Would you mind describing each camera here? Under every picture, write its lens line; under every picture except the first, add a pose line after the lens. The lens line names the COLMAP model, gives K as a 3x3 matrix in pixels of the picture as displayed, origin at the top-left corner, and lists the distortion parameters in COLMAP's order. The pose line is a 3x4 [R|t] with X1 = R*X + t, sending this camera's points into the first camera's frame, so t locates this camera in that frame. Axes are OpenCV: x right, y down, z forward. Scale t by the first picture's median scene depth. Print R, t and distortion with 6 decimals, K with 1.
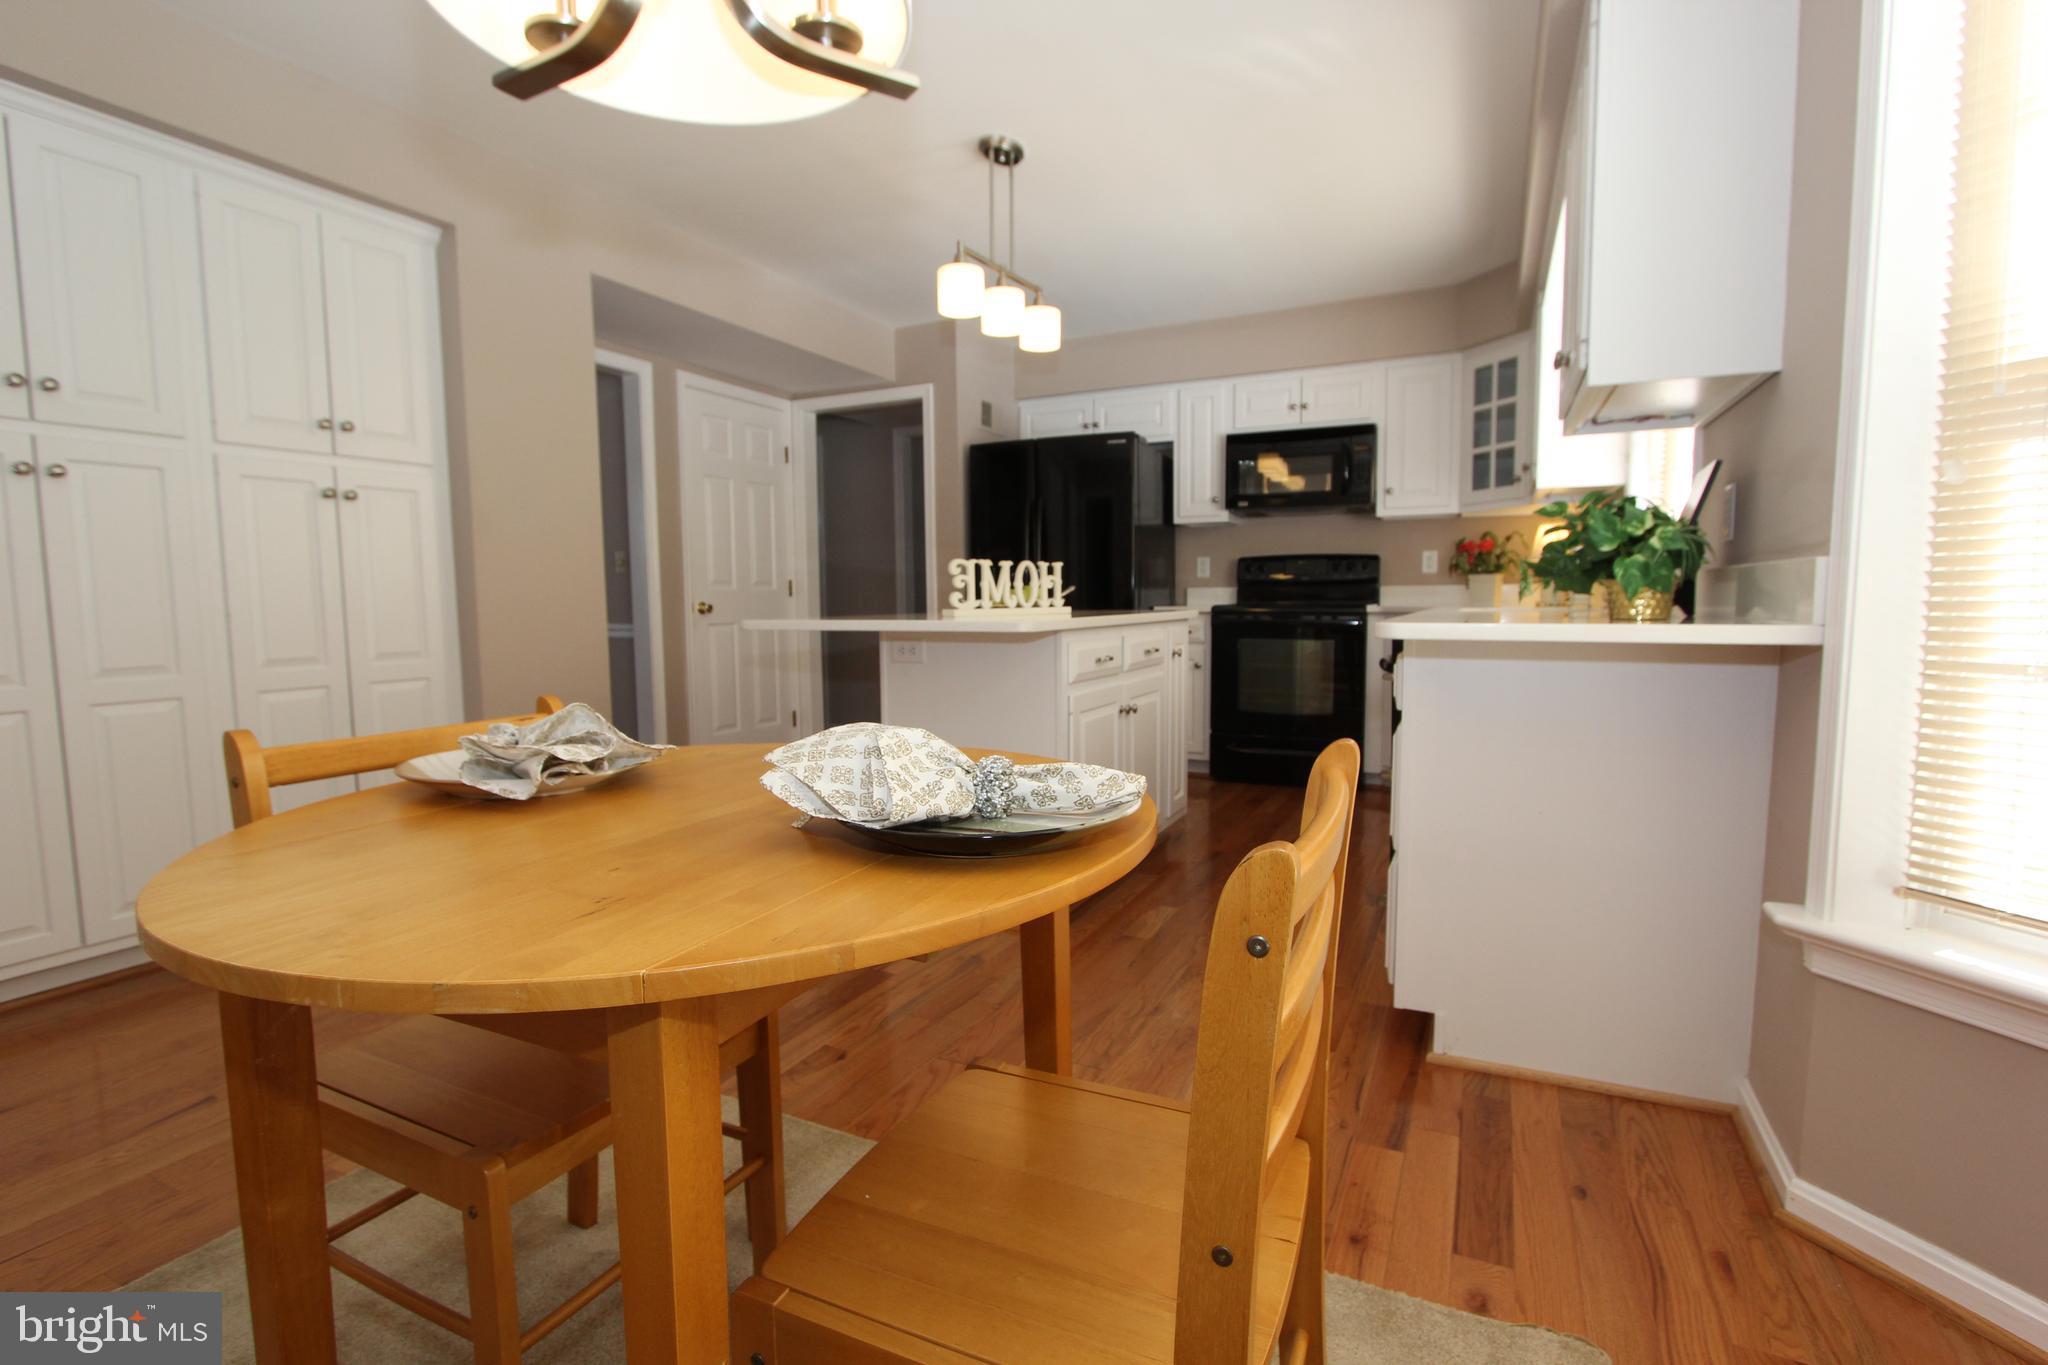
lens RADIAL K [[949.0, 0, 1030.5], [0, 949.0, 681.6], [0, 0, 1]] dist [-0.022273, 0.005035]
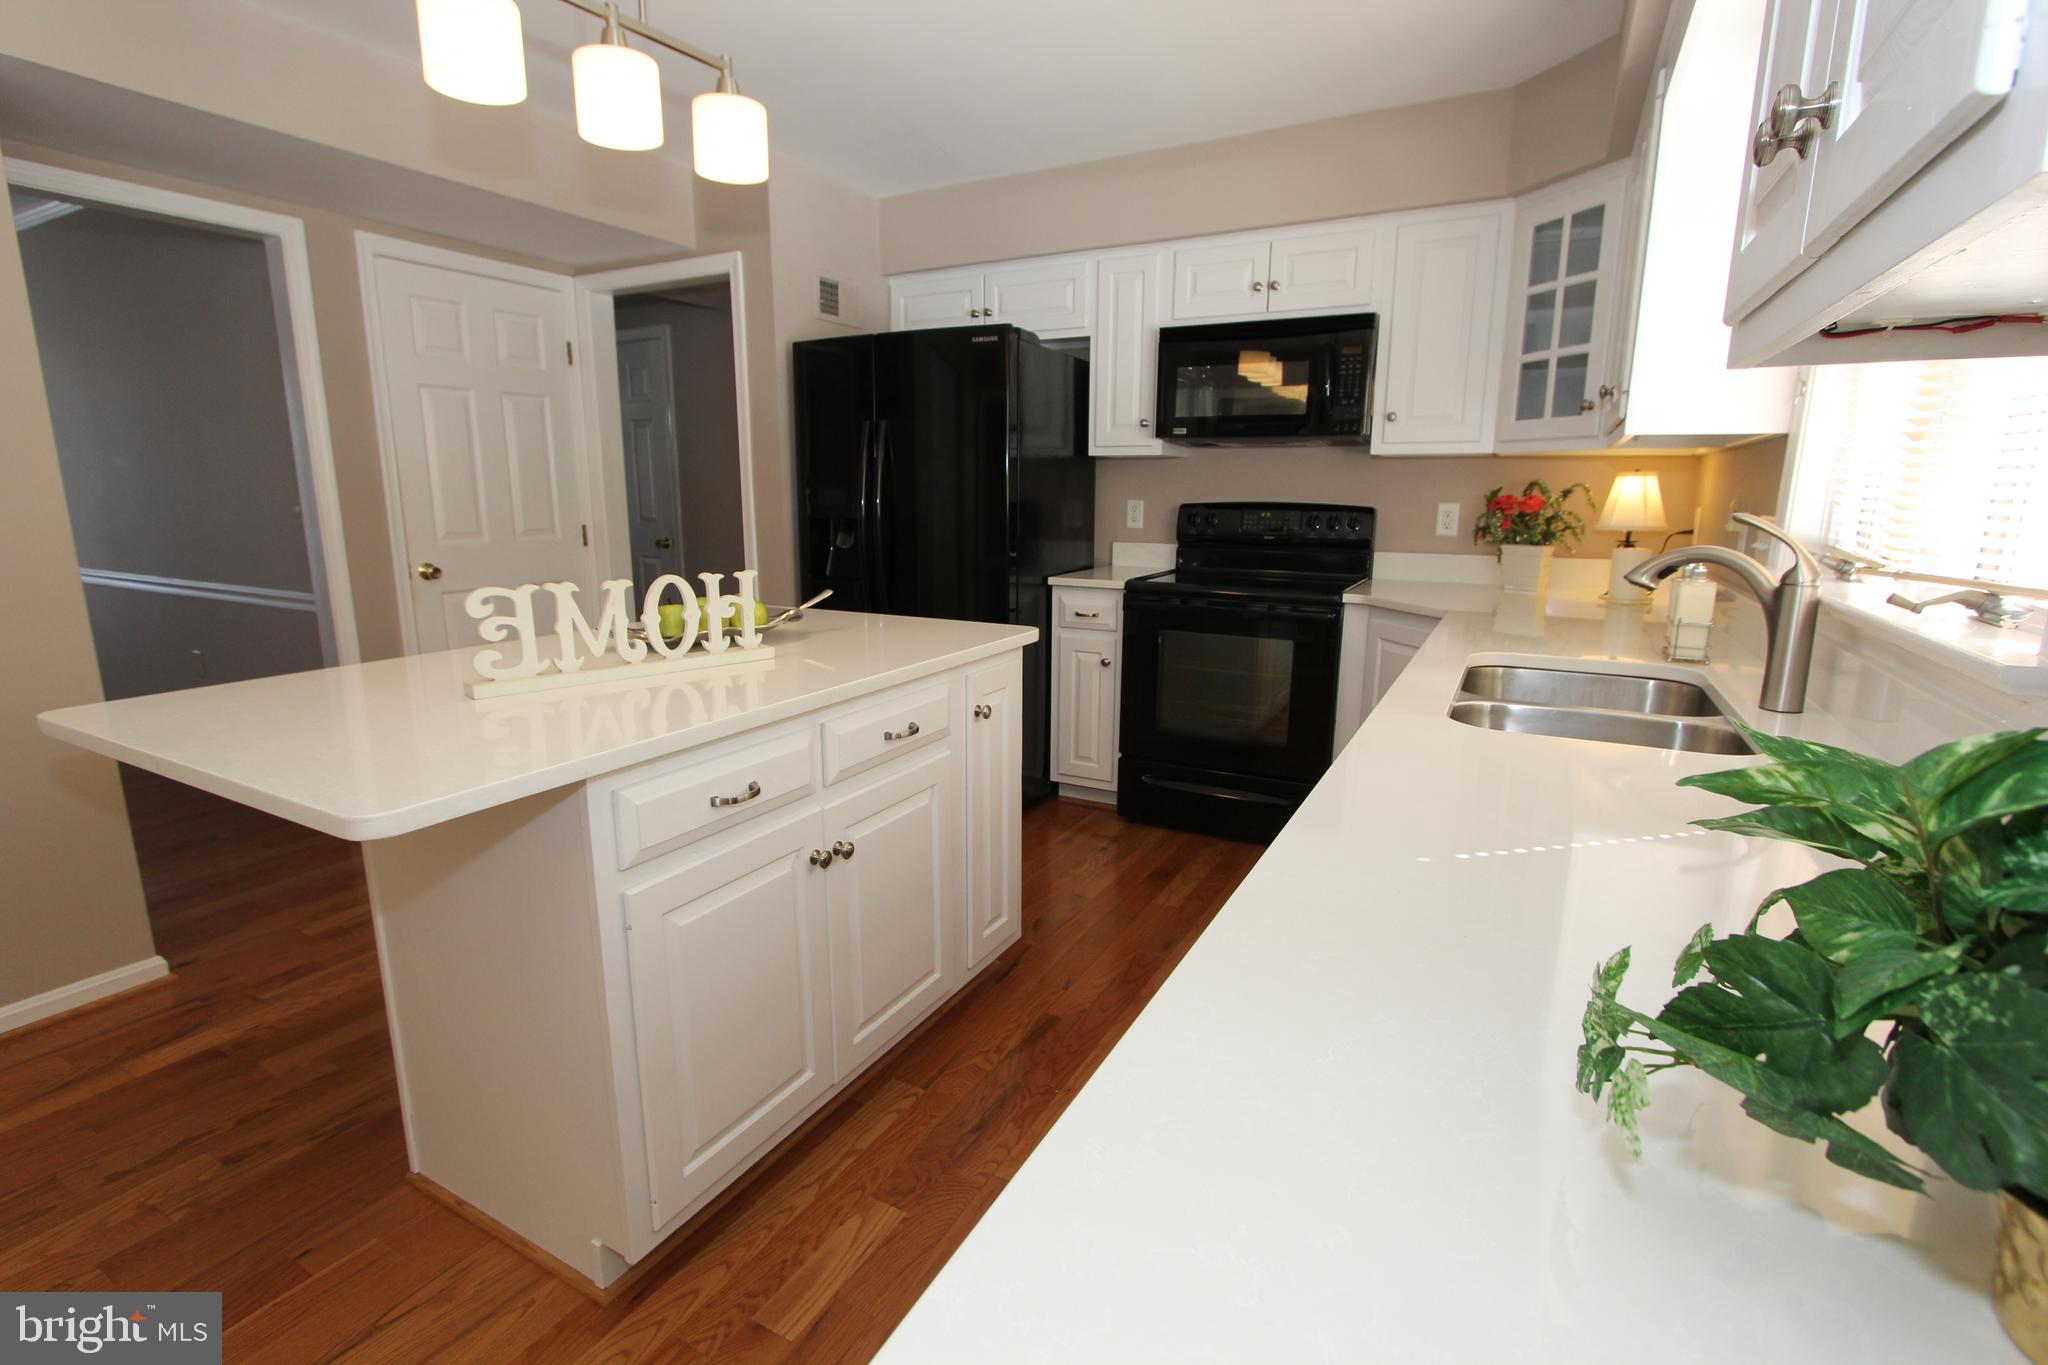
lens RADIAL K [[949.0, 0, 1013.1], [0, 949.0, 687.6], [0, 0, 1]] dist [-0.022273, 0.005035]
pose [[0.998583, 0.023105, -0.047947, 0.146171], [-0.017246, 0.992720, 0.119207, -0.084999], [0.050352, -0.118211, 0.991711, 0.294134]]
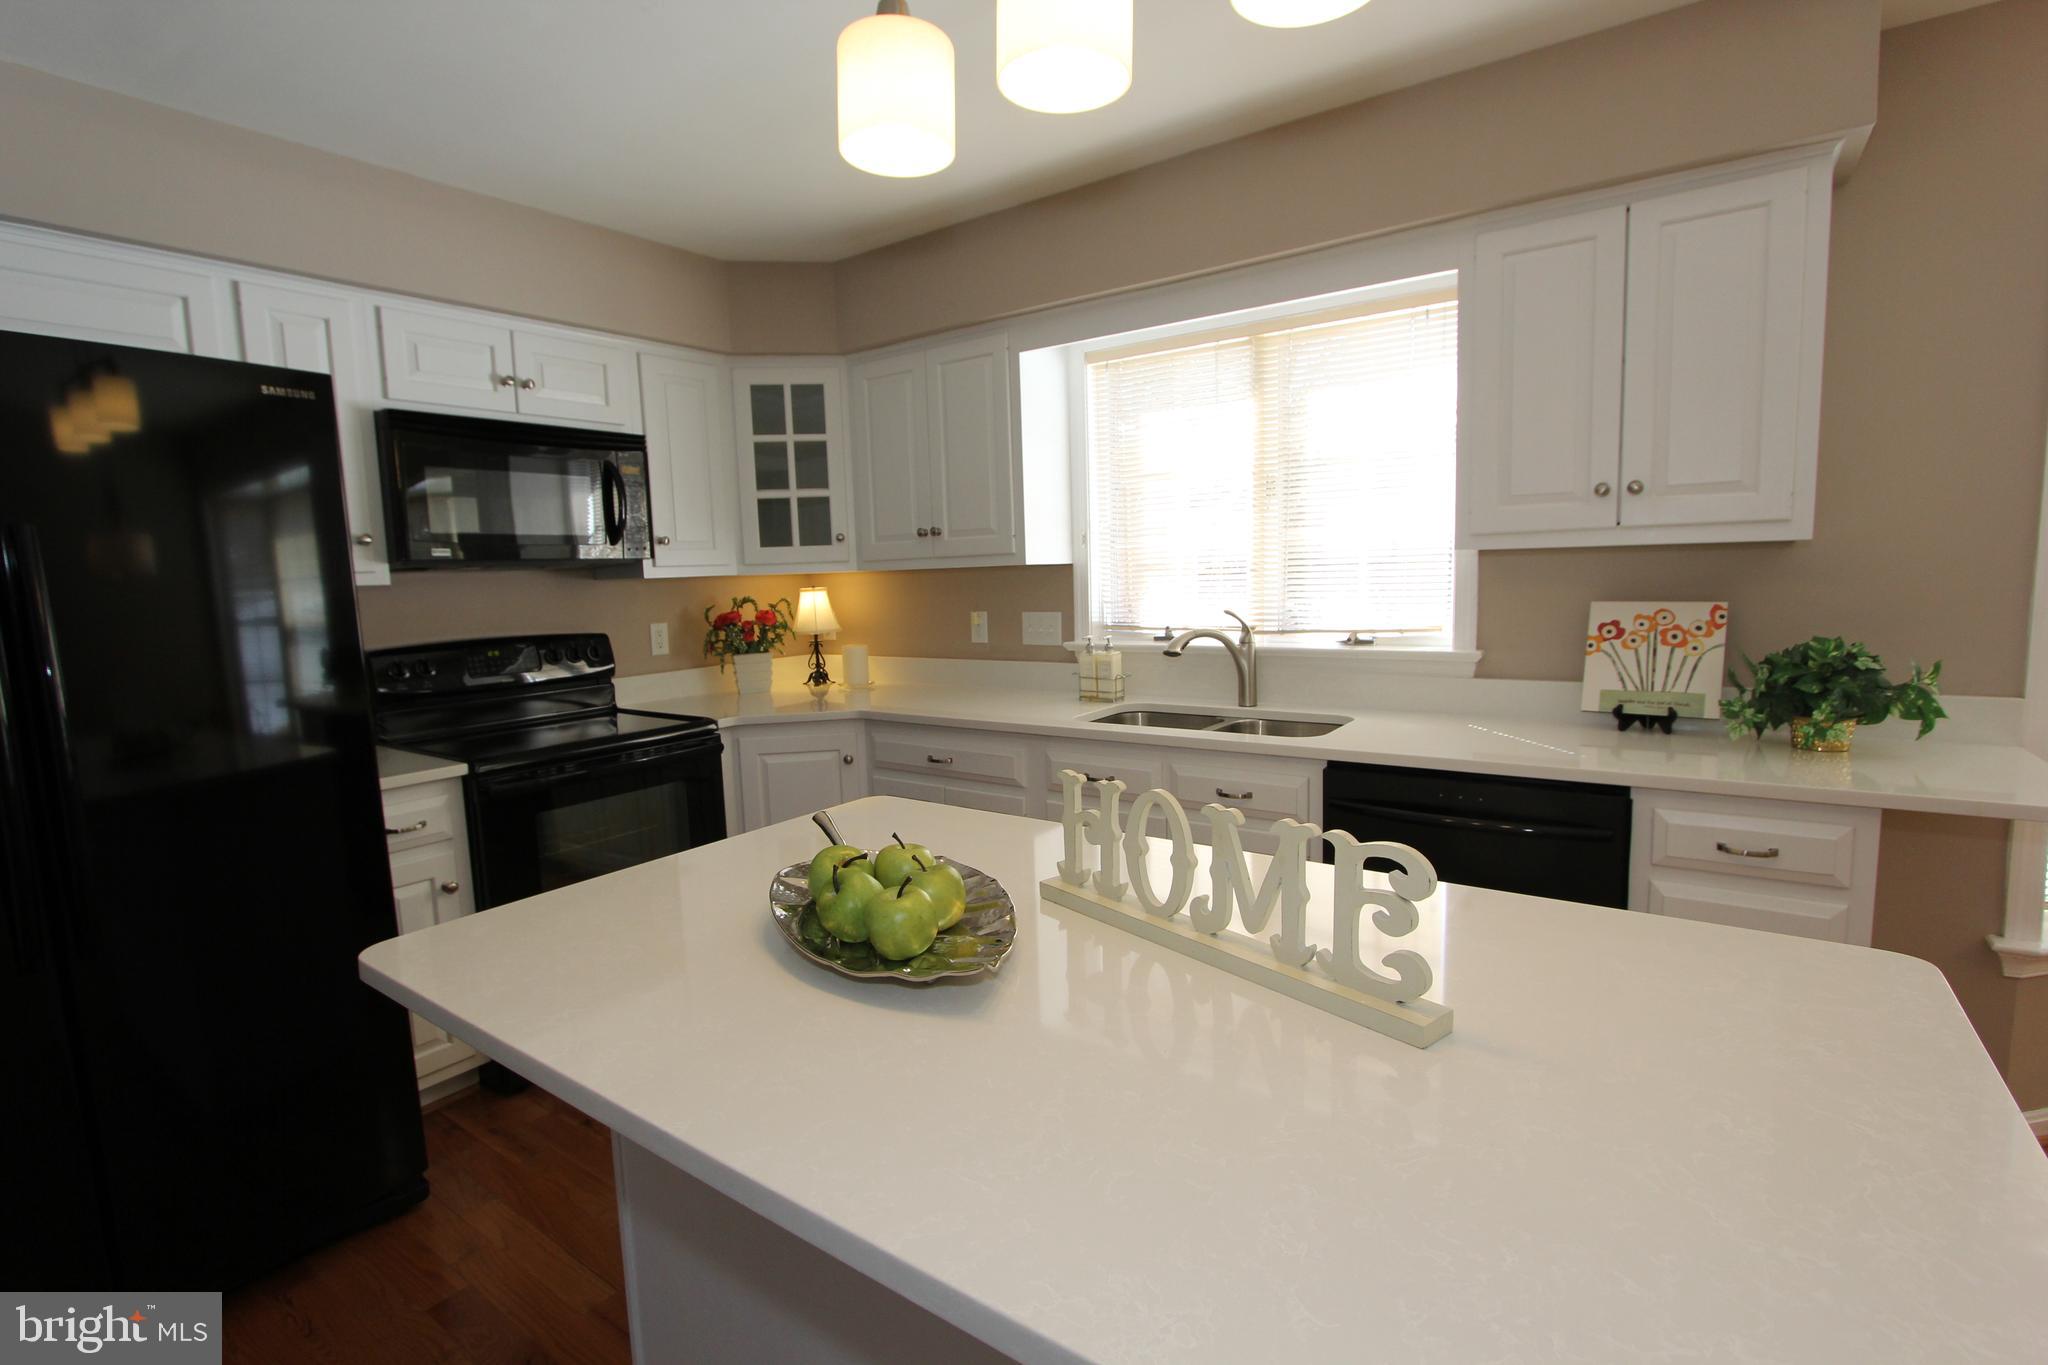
lens RADIAL K [[949.0, 0, 1013.9], [0, 949.0, 678.4], [0, 0, 1]] dist [-0.022273, 0.005035]
pose [[0.176676, -0.106687, 0.978470, -0.234444], [0.117765, 0.989258, 0.086599, -0.133794], [-0.977199, 0.099930, 0.187342, 0.641865]]
